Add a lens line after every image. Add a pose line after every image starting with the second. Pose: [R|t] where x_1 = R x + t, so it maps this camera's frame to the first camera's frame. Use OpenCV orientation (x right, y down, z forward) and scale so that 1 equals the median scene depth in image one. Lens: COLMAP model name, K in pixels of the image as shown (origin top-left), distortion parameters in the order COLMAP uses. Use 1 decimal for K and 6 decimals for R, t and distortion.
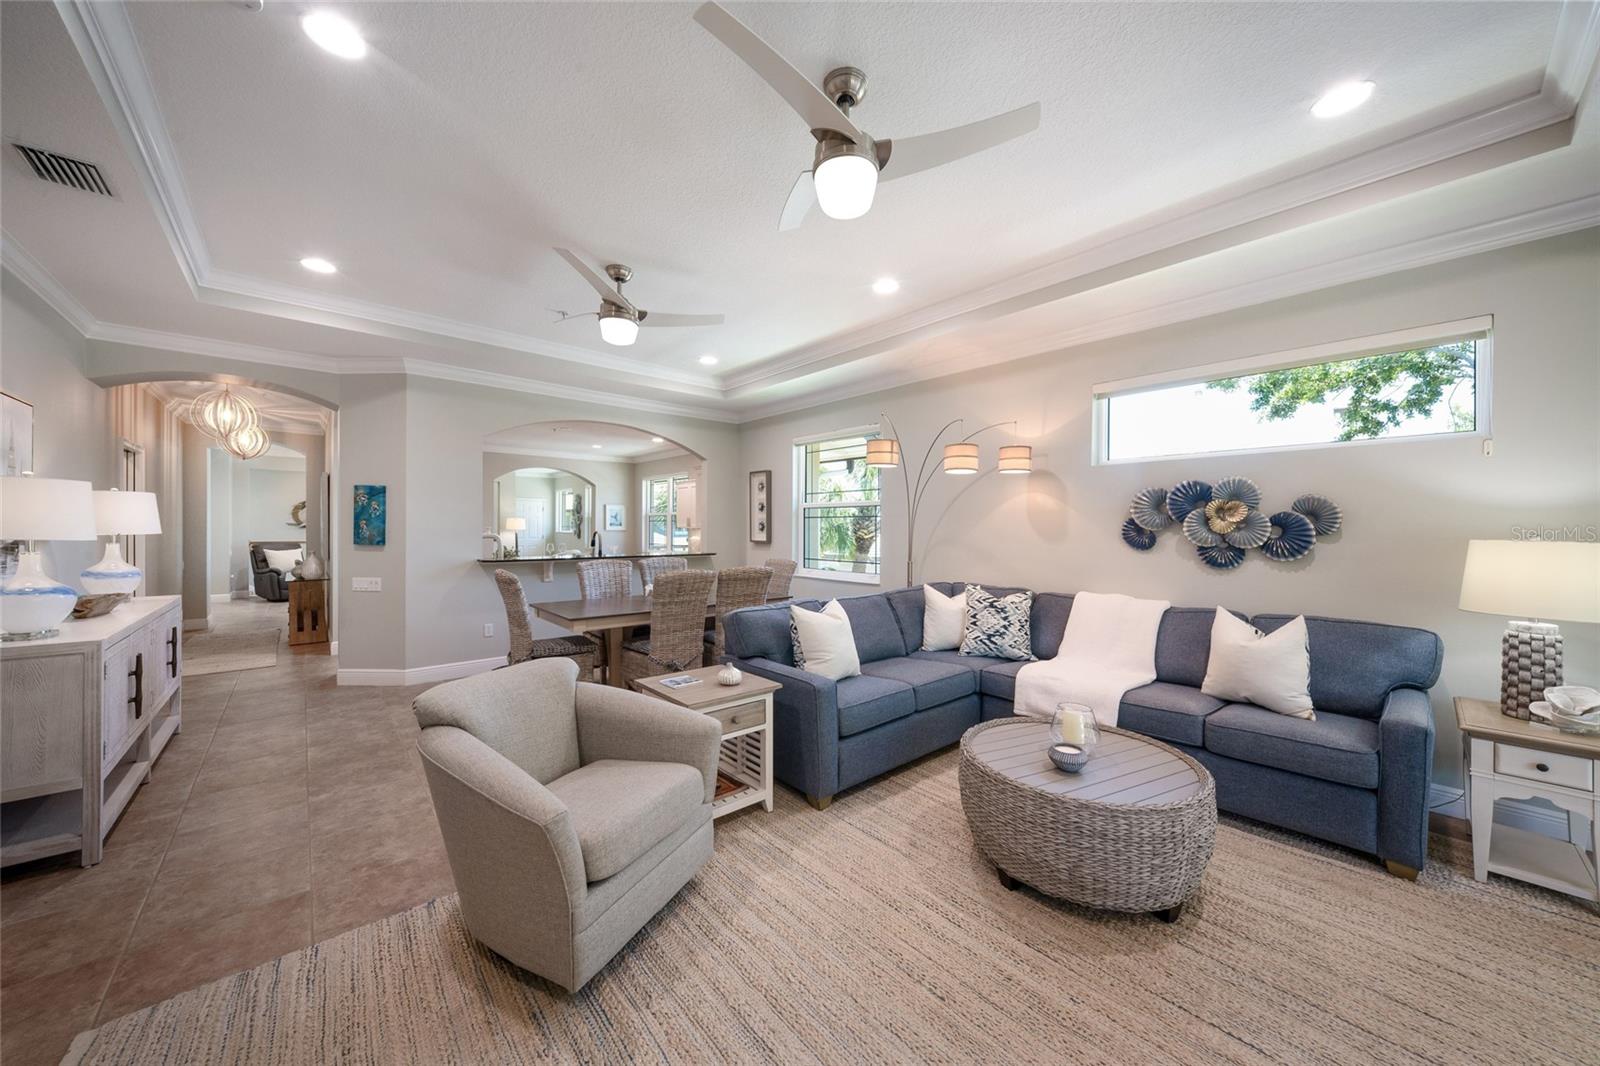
lens RADIAL K [[557.5, 0, 809.2], [0, 557.5, 527.9], [0, 0, 1]] dist [0.001050, -0.002437]
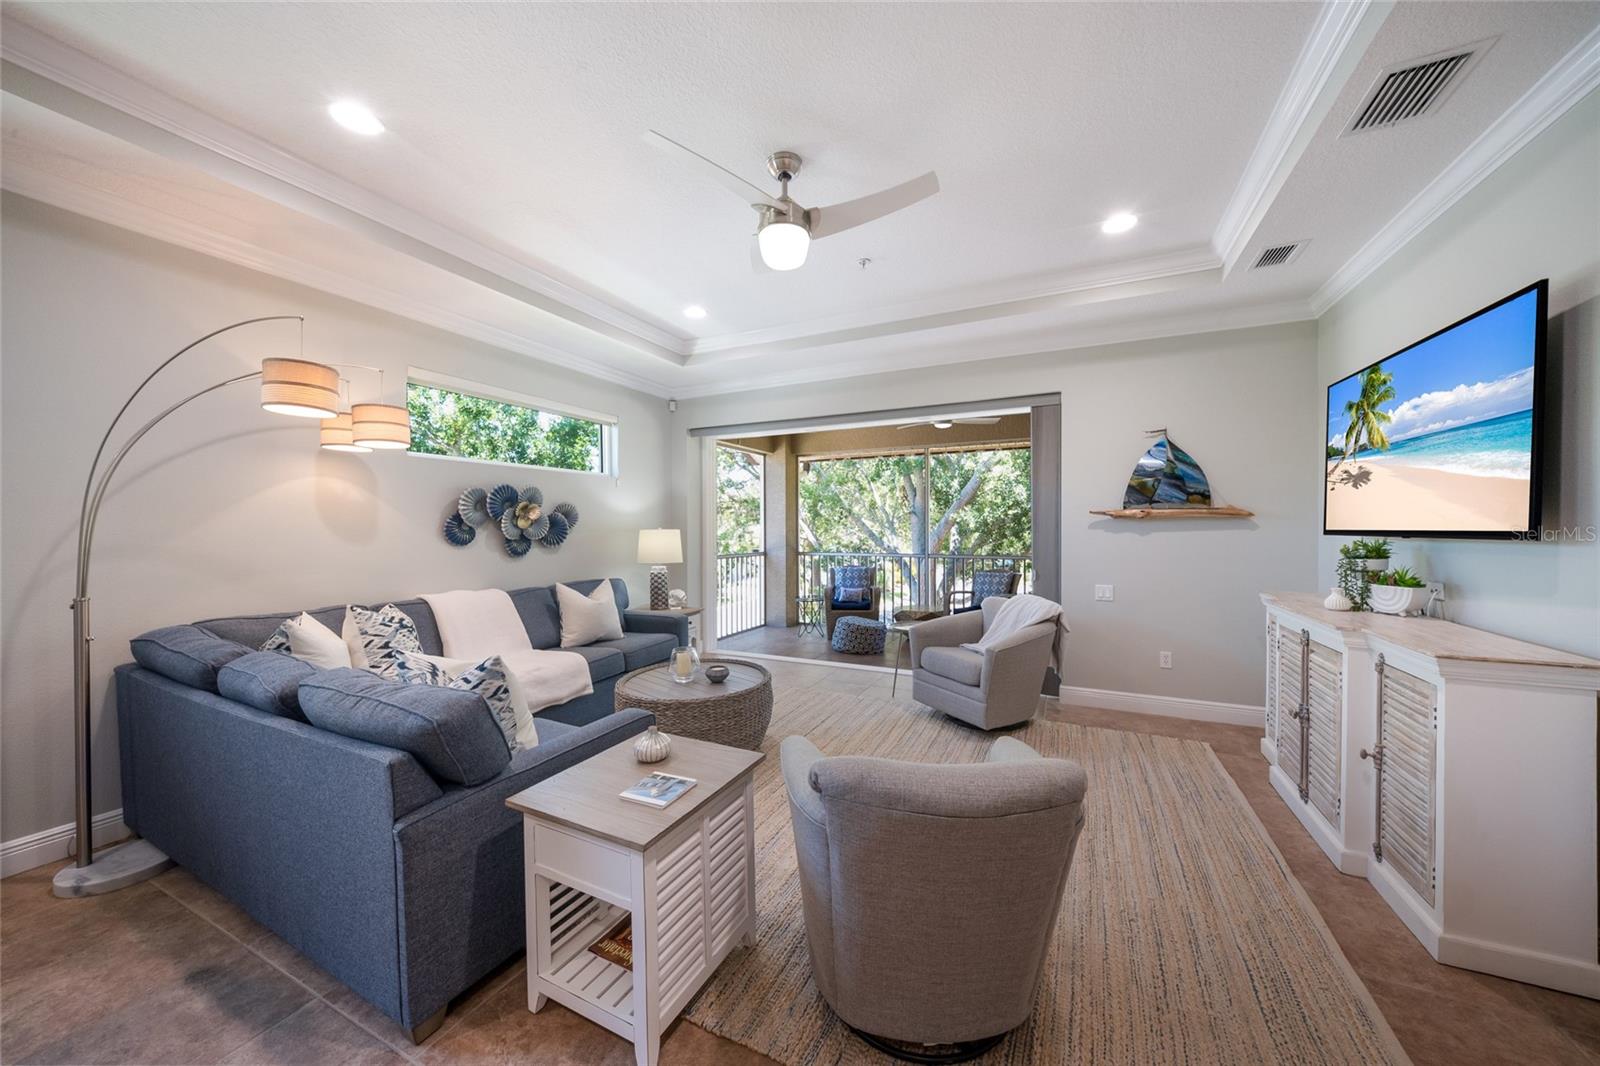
lens RADIAL K [[555.3, 0, 811.5], [0, 555.3, 533.6], [0, 0, 1]] dist [-0.000250, -0.000221]
pose [[-0.388215, -0.016270, 0.921425, -0.588480], [0.003278, 0.999813, 0.019035, -0.000441], [-0.921563, 0.010410, -0.388089, 0.770356]]
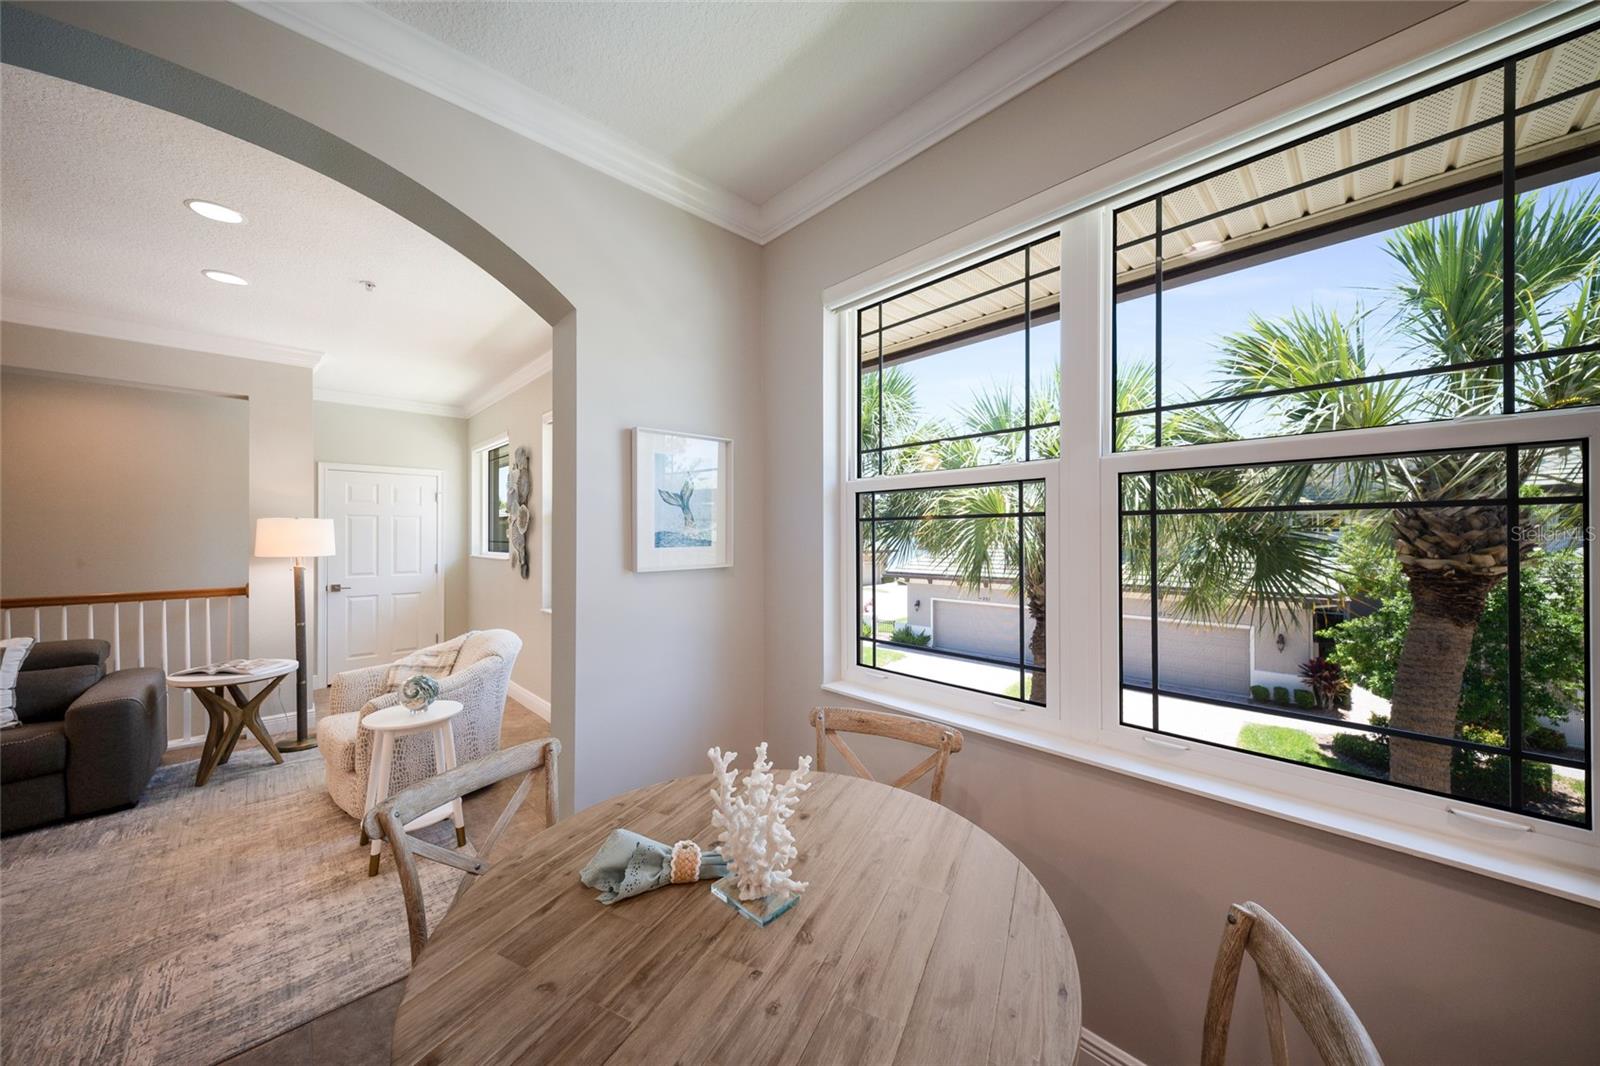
lens RADIAL K [[546.4, 0, 809.1], [0, 546.4, 531.0], [0, 0, 1]] dist [-0.003474, -0.000087]
pose [[0.999235, -0.009489, 0.037951, -0.941034], [0.009755, 0.999929, -0.006806, -0.021481], [-0.037884, 0.007171, 0.999256, 2.442117]]
